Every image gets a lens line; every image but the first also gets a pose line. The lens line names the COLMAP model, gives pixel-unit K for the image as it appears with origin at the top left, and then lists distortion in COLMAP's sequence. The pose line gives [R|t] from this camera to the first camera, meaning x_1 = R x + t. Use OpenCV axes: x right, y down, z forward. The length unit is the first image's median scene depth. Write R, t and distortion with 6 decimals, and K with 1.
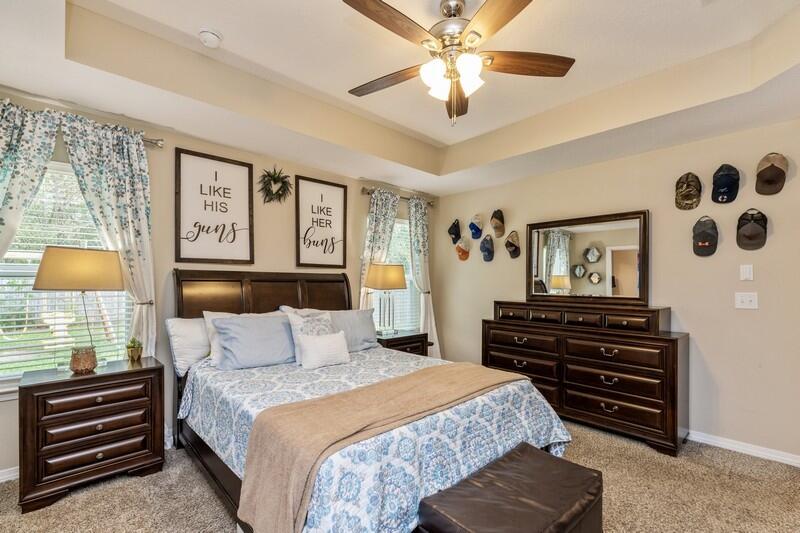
lens RADIAL K [[362.8, 0, 399.8], [0, 362.8, 290.7], [0, 0, 1]] dist [0.001111, -0.000308]
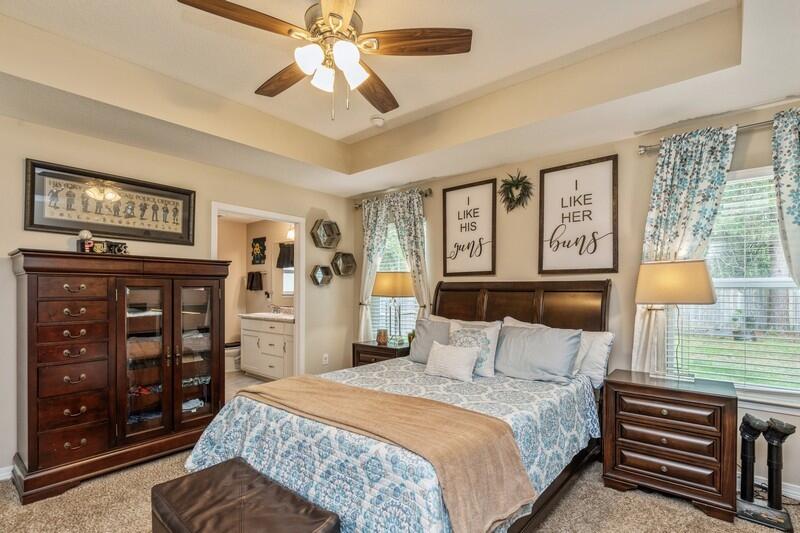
lens RADIAL K [[382.9, 0, 411.9], [0, 382.9, 295.8], [0, 0, 1]] dist [-0.001473, -0.000093]
pose [[0.127866, -0.001093, -0.991791, 0.630531], [-0.035094, 0.999368, -0.005626, 0.001371], [0.991170, 0.035525, 0.127747, 0.617315]]
